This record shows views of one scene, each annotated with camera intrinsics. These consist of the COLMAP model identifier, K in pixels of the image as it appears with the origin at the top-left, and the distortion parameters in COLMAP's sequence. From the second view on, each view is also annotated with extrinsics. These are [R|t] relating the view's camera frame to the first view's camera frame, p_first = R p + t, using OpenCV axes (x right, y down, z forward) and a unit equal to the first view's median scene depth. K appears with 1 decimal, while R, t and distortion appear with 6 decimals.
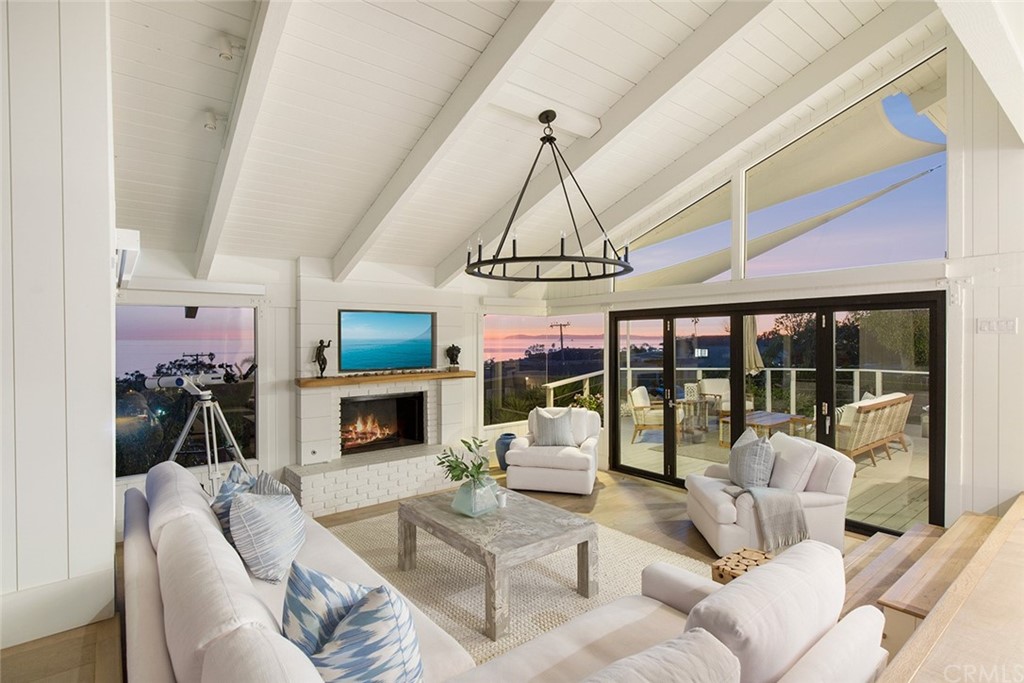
lens RADIAL K [[508.5, 0, 512.0], [0, 508.5, 341.5], [0, 0, 1]] dist [0.001259, 0.000537]
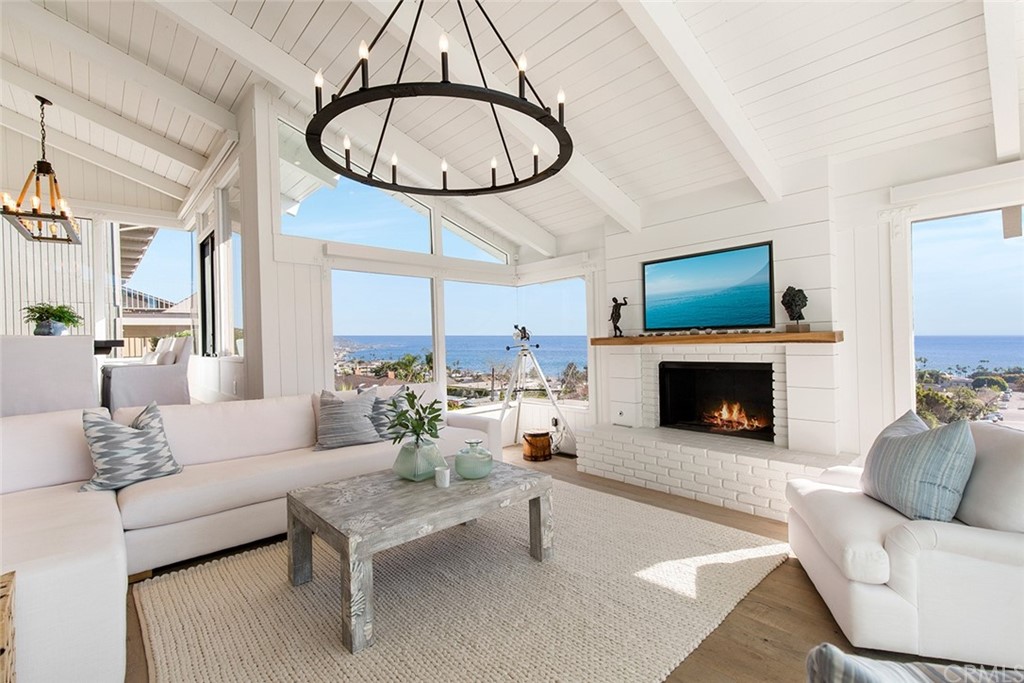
lens RADIAL K [[455.3, 0, 515.4], [0, 455.3, 341.4], [0, 0, 1]] dist [0.003178, 0.000324]
pose [[0.068152, 0.002656, -0.997671, 0.454832], [0.019345, 0.999805, 0.003983, 0.069803], [0.997487, -0.019572, 0.068087, 0.718255]]
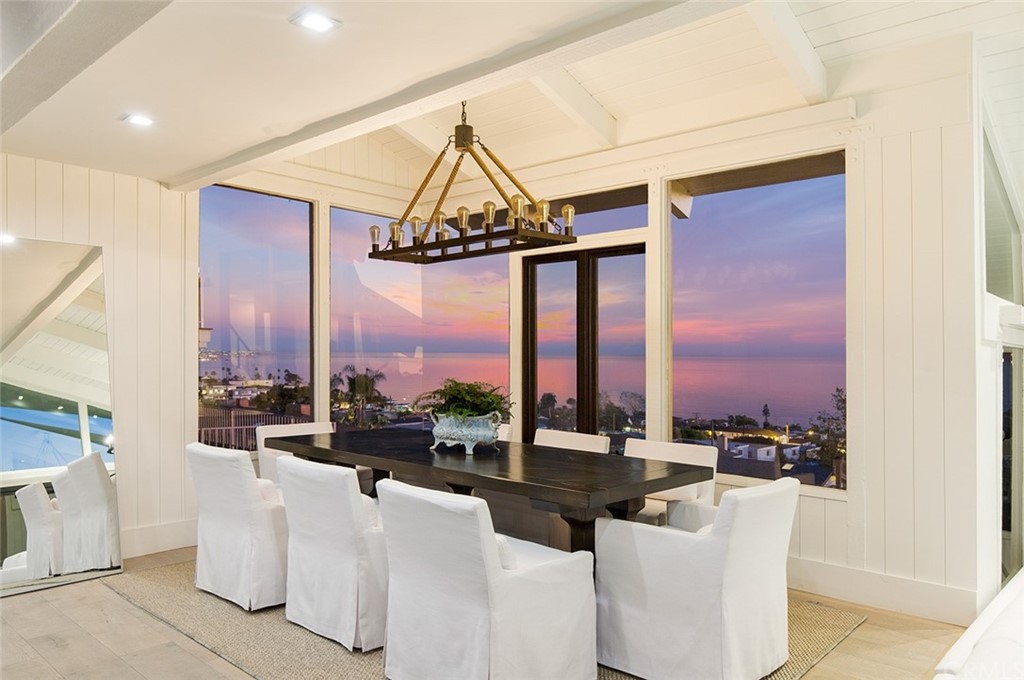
lens RADIAL K [[696.0, 0, 512.0], [0, 696.0, 340.0], [0, 0, 1]] dist [-0.006517, -0.001567]
pose [[0.138418, -0.017107, -0.990226, 0.266516], [-0.021417, 0.999565, -0.020262, -0.041278], [0.990142, 0.024013, 0.137991, -0.125158]]
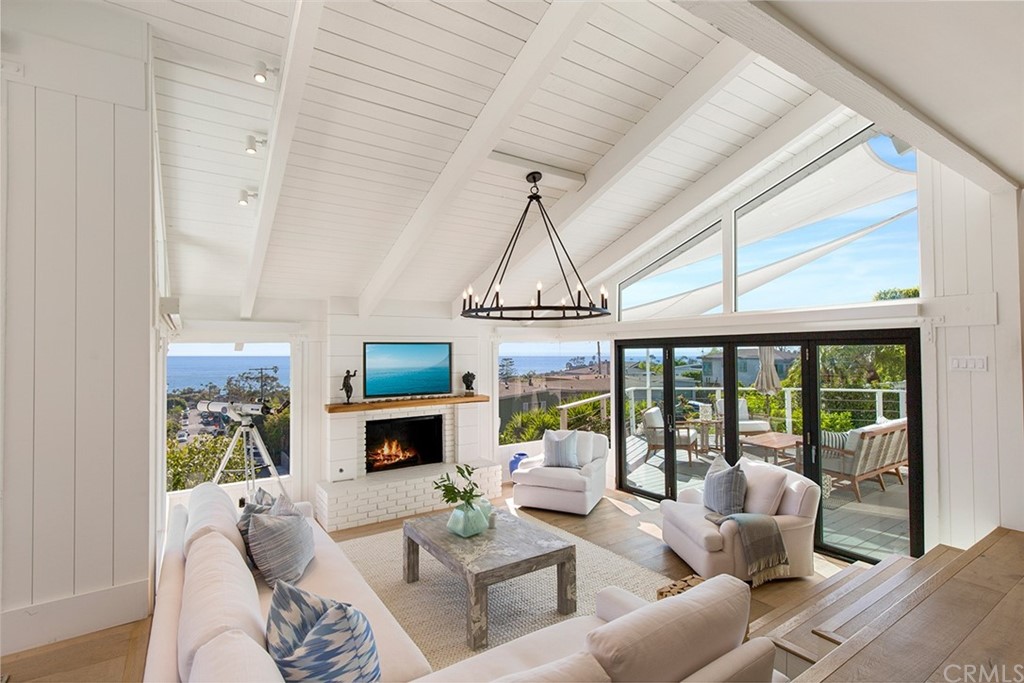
lens RADIAL K [[489.0, 0, 512.0], [0, 489.0, 341.5], [0, 0, 1]] dist [0.003426, 0.000257]
pose [[0.996429, -0.005600, -0.084247, 0.075861], [0.003423, 0.999657, -0.025958, -0.035589], [0.084364, 0.025577, 0.996107, -0.048071]]
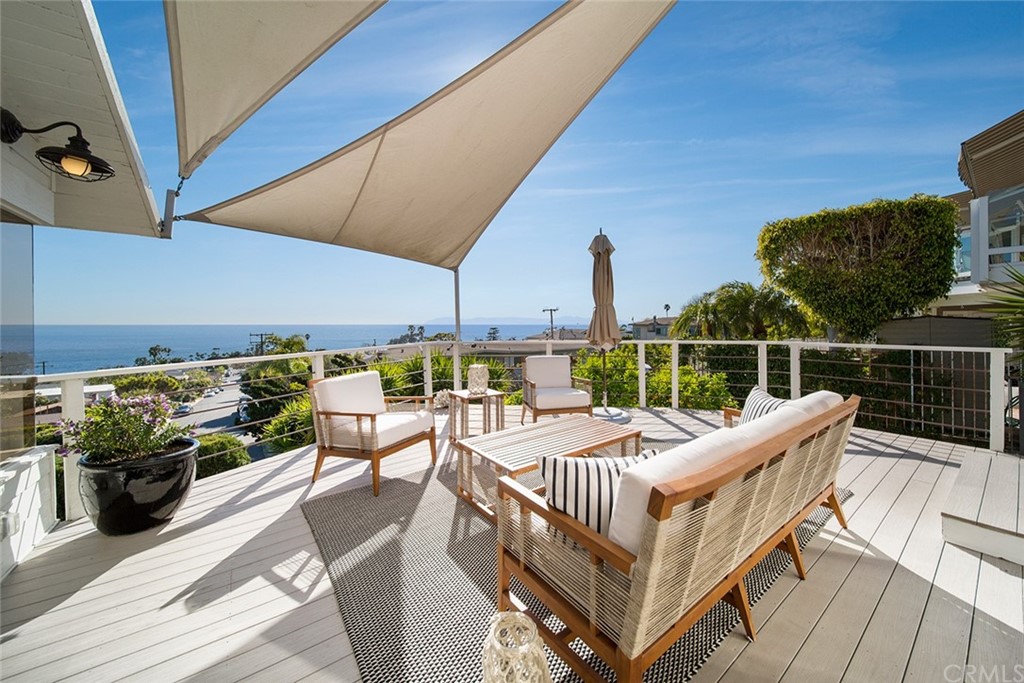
lens RADIAL K [[377.3, 0, 515.8], [0, 377.3, 321.8], [0, 0, 1]] dist [0.001958, 0.000021]
pose [[0.999296, -0.005144, -0.037159, 0.704950], [0.004865, 0.999959, -0.007593, 0.058119], [0.037197, 0.007406, 0.999281, 0.924747]]
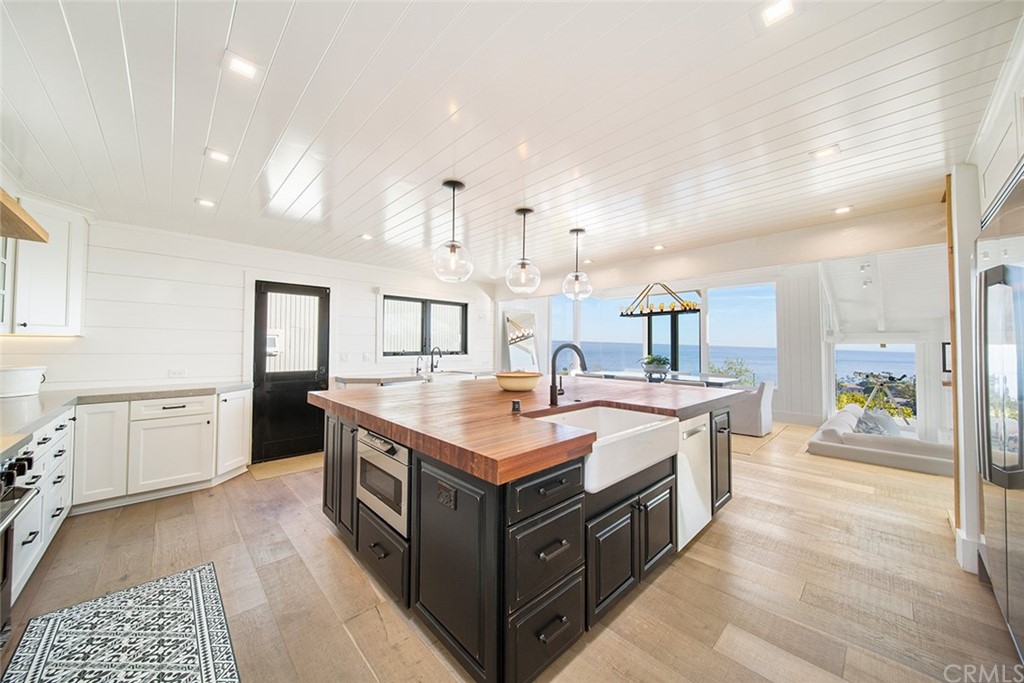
lens RADIAL K [[362.0, 0, 497.4], [0, 362.0, 335.8], [0, 0, 1]] dist [-0.001127, -0.000144]
pose [[0.074479, -0.022135, -0.996977, 0.746032], [-0.011226, 0.999672, -0.023033, -0.042334], [0.997159, 0.012908, 0.074206, -0.704224]]
